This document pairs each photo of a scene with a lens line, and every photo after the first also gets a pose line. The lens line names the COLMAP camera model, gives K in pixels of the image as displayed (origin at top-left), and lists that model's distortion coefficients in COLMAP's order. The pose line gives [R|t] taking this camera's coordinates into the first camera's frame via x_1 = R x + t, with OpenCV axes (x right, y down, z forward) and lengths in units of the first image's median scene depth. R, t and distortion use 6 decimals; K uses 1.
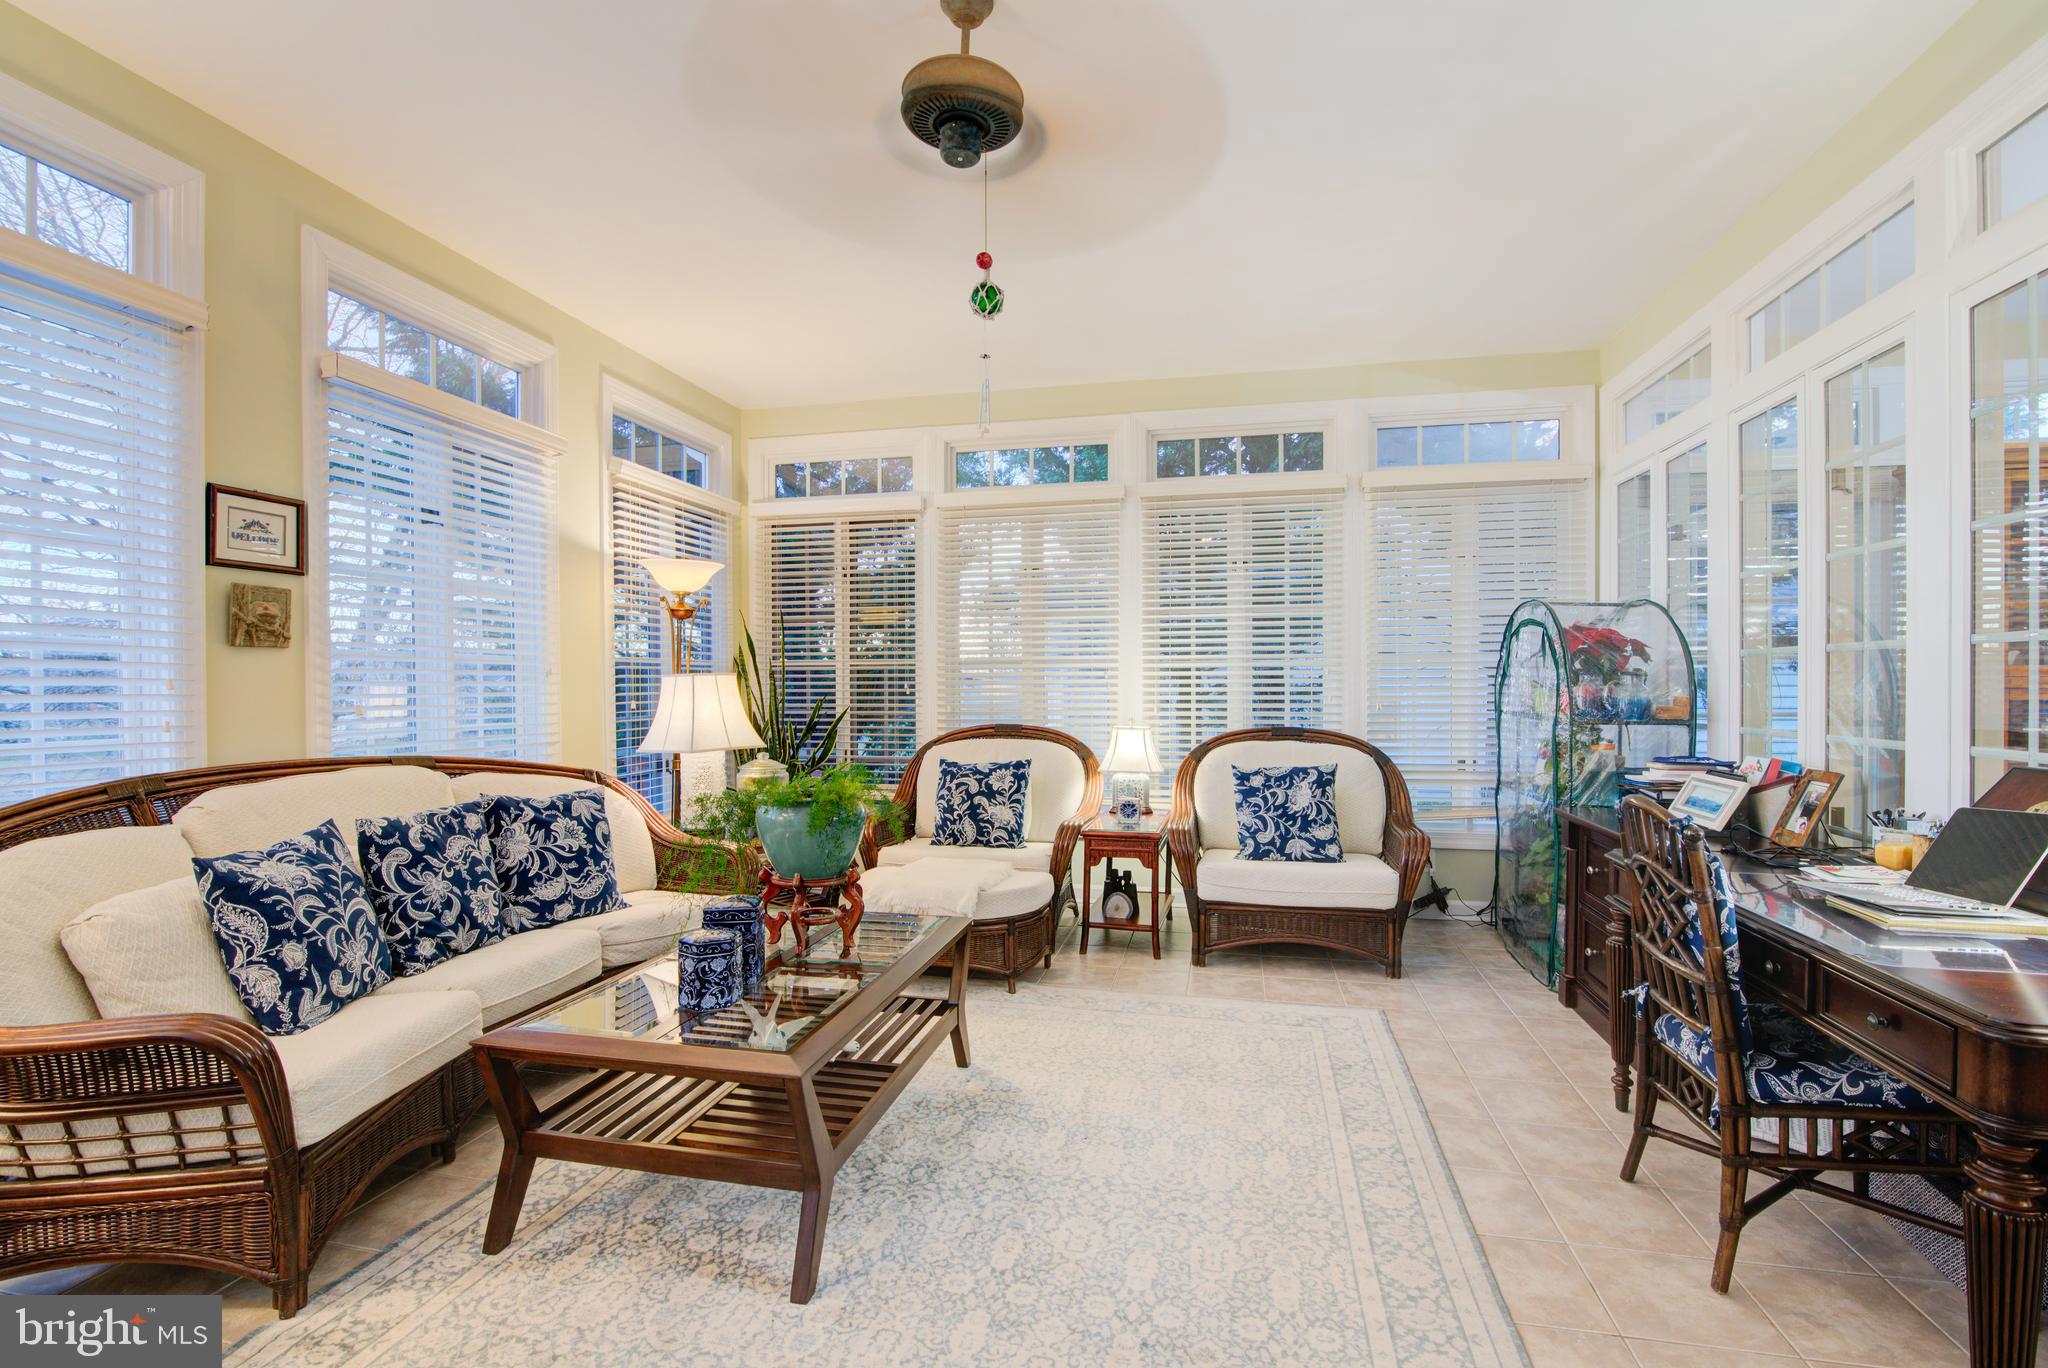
lens RADIAL K [[934.8, 0, 1028.0], [0, 934.8, 687.8], [0, 0, 1]] dist [-0.016652, 0.001354]
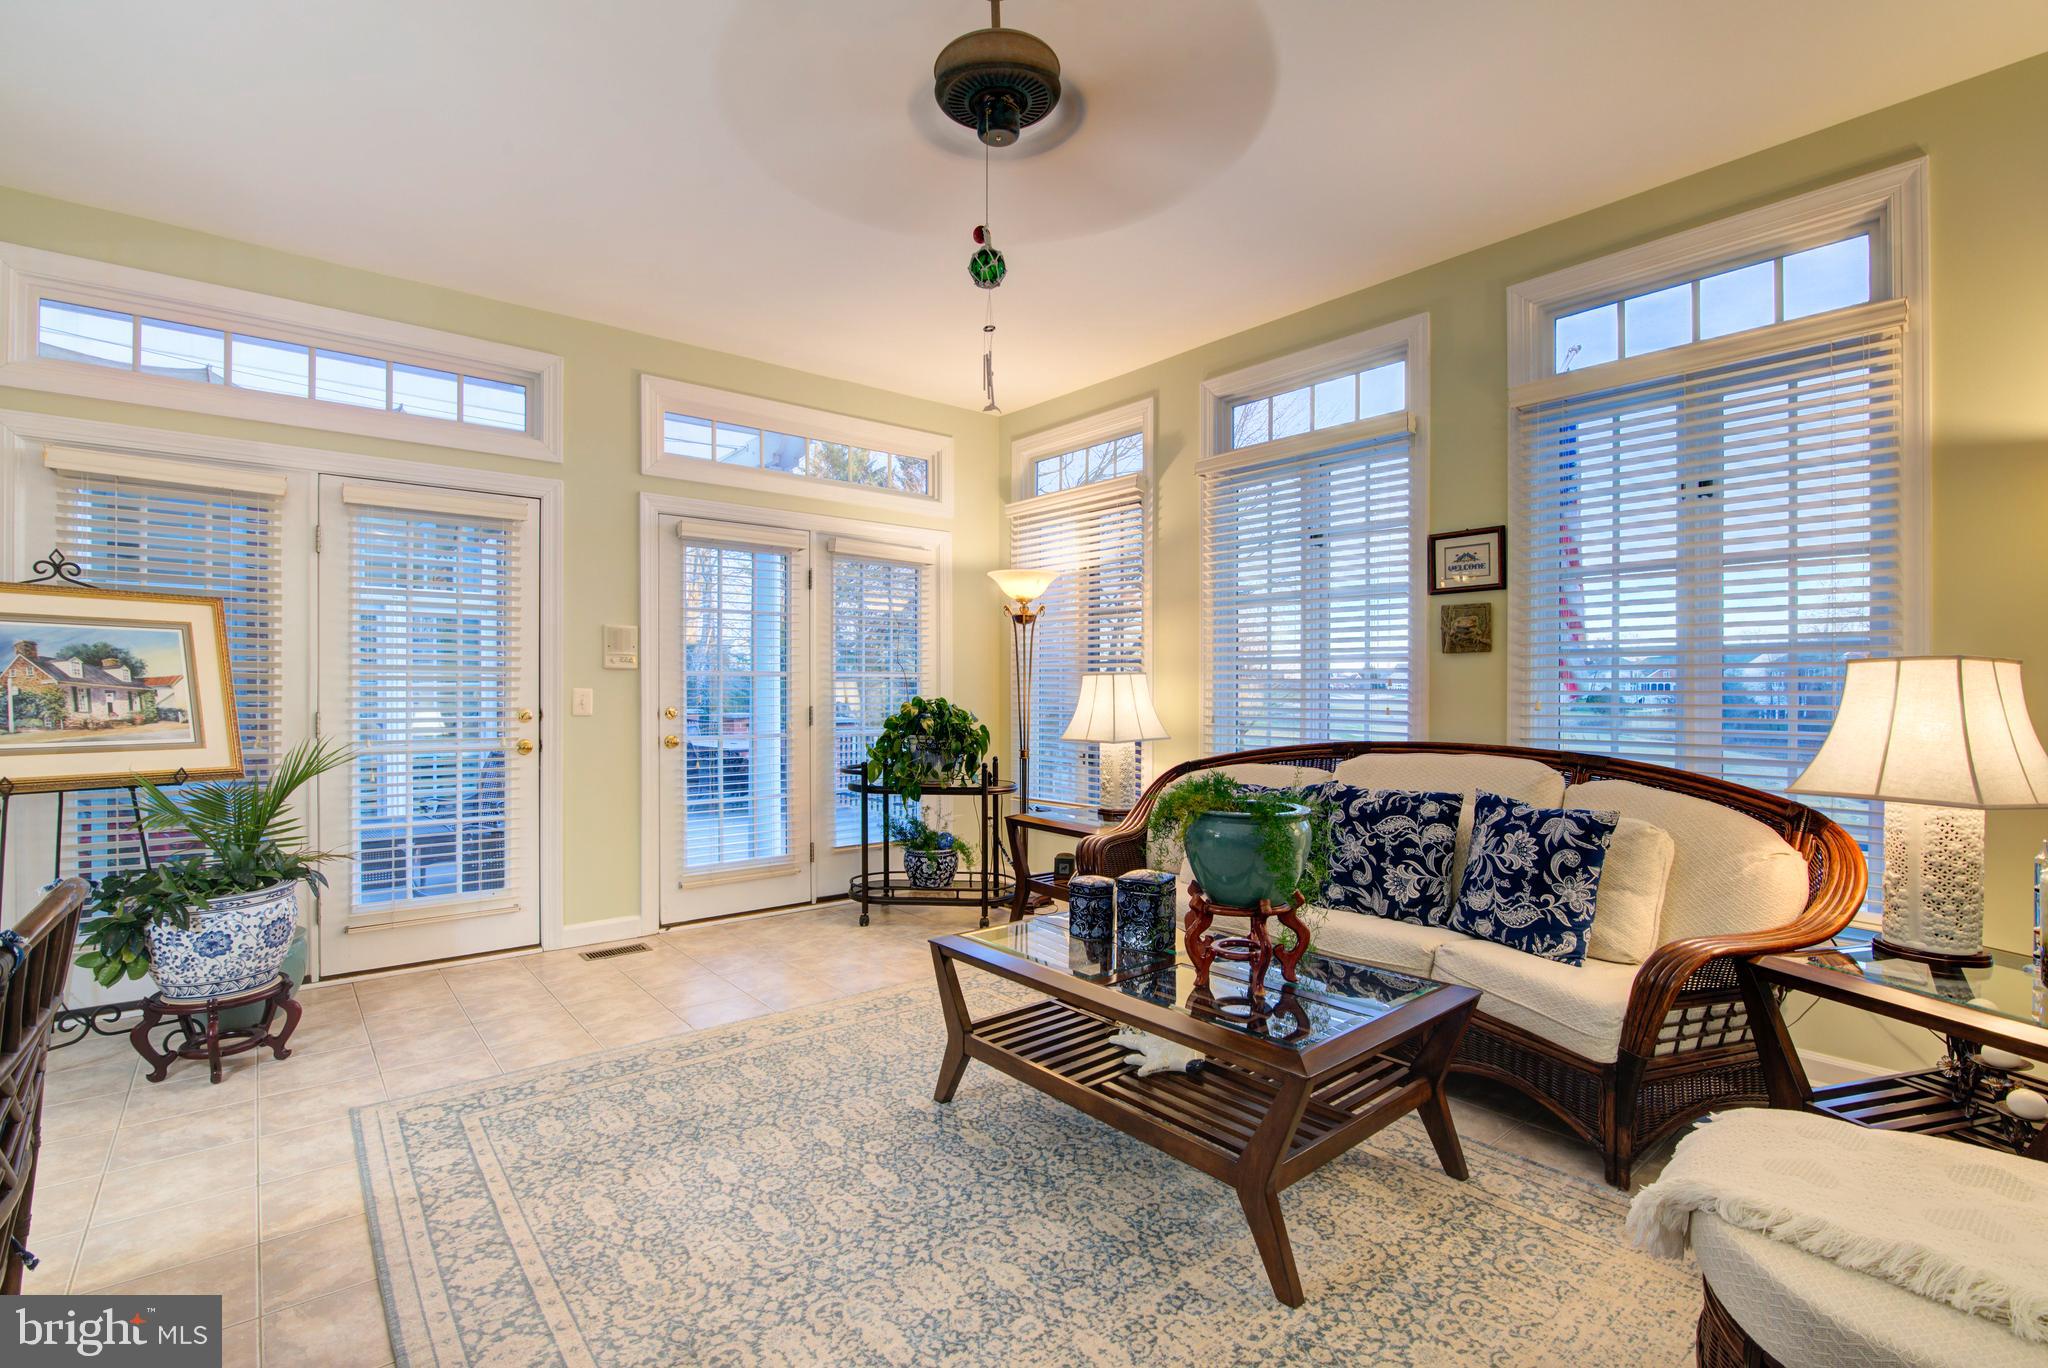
lens RADIAL K [[934.8, 0, 1025.8], [0, 934.8, 689.7], [0, 0, 1]] dist [-0.016652, 0.001354]
pose [[-0.606591, 0.005150, -0.794998, 0.534494], [0.000297, 0.999980, 0.006252, -0.001277], [0.795014, 0.003557, -0.606580, 1.261133]]
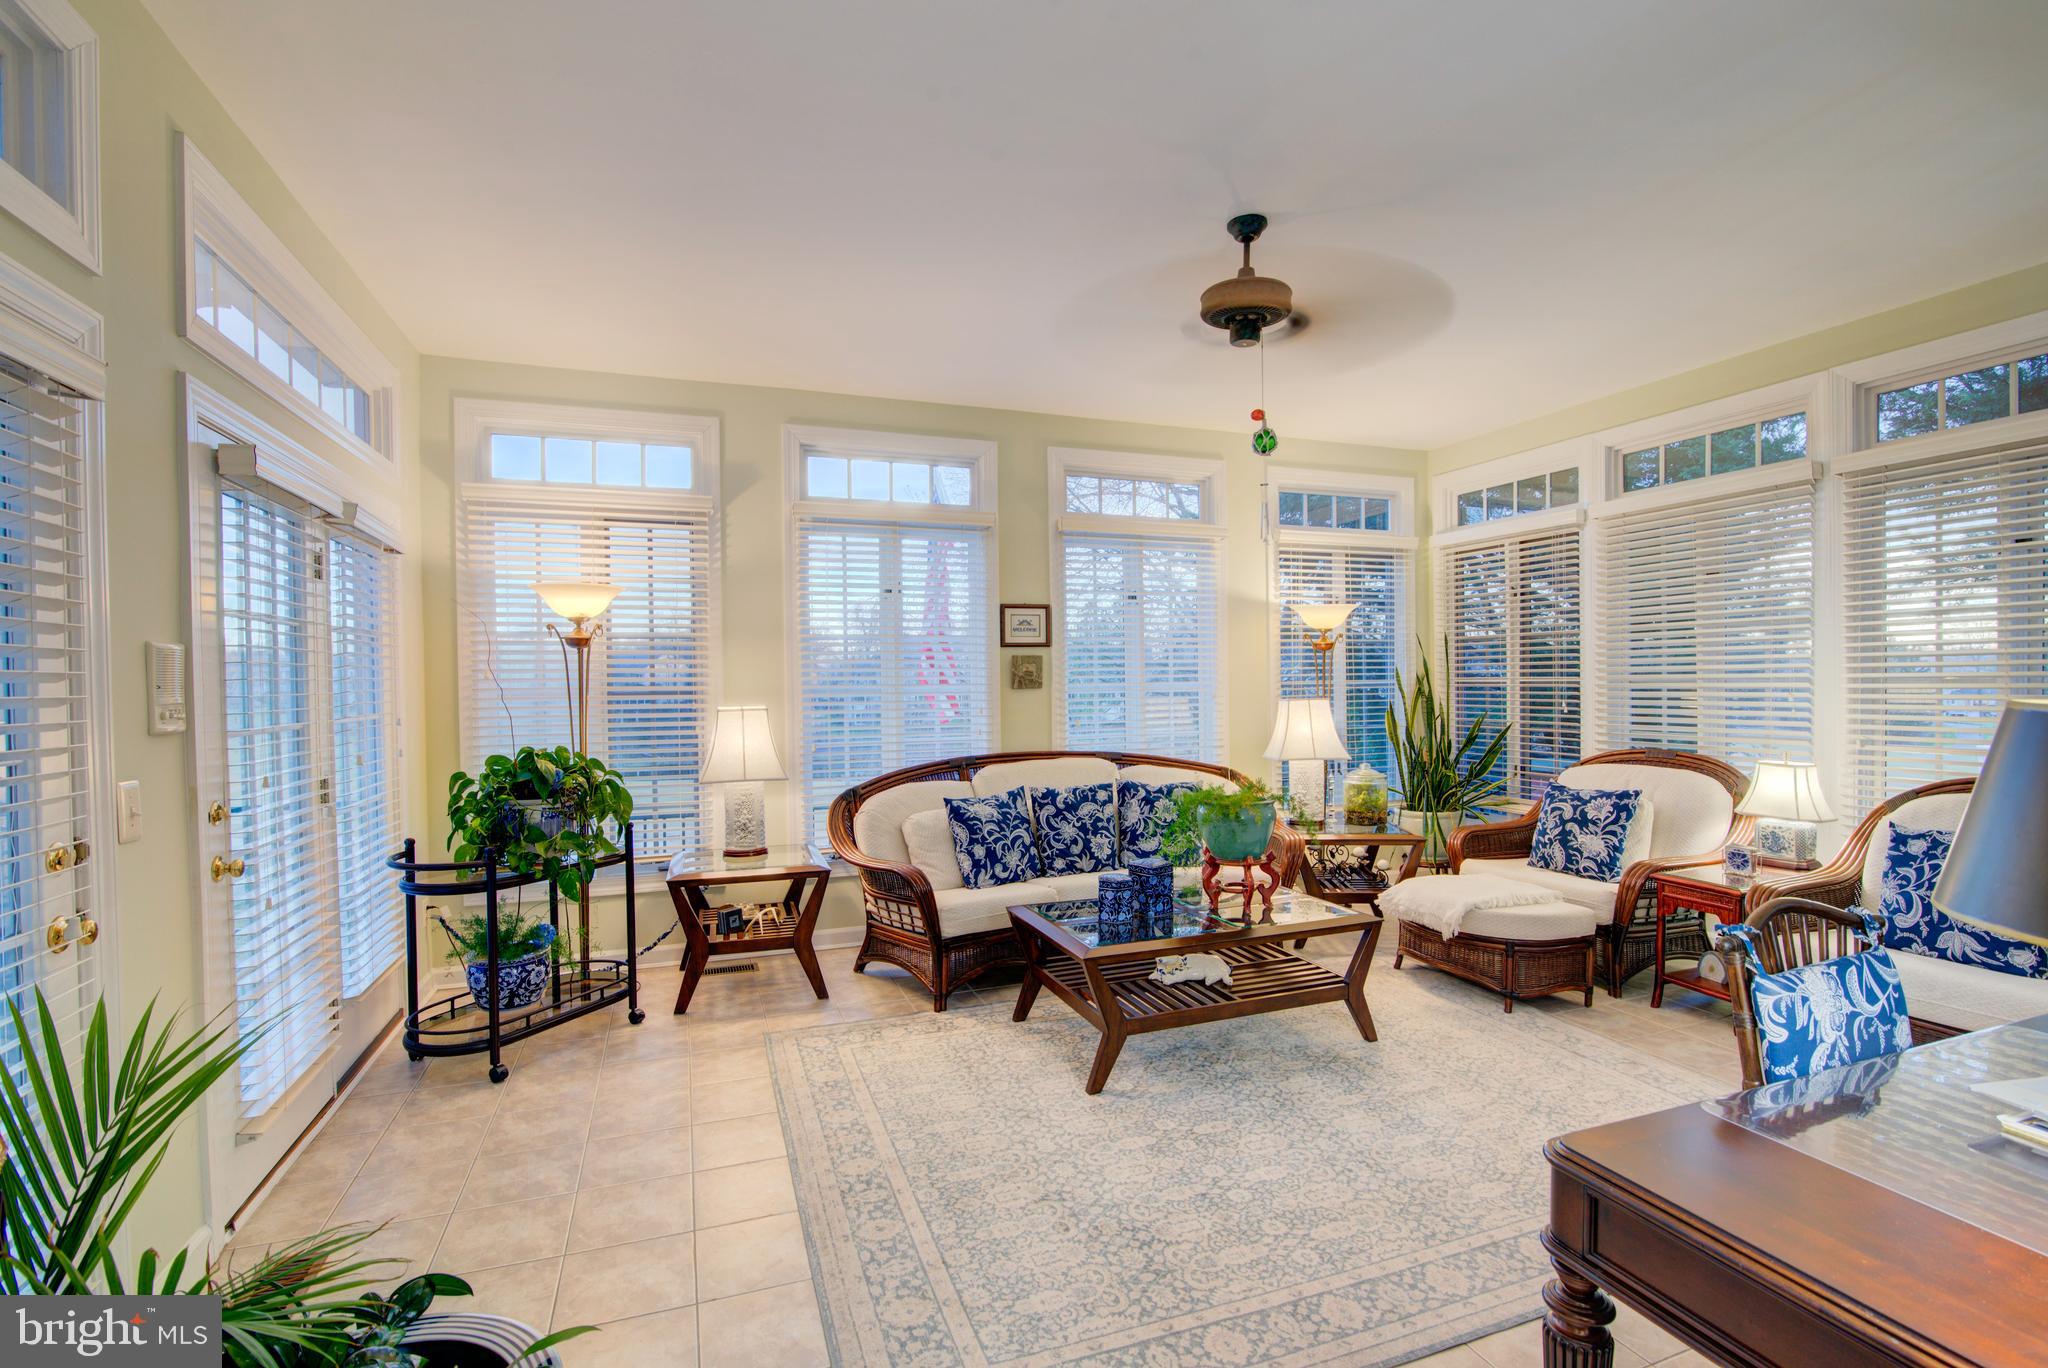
lens RADIAL K [[934.8, 0, 1027.7], [0, 934.8, 687.7], [0, 0, 1]] dist [-0.016652, 0.001354]
pose [[0.548208, 0.003714, -0.836334, 0.701725], [0.008391, 0.999915, 0.009940, -0.062836], [0.836300, -0.012467, 0.548131, -0.014141]]
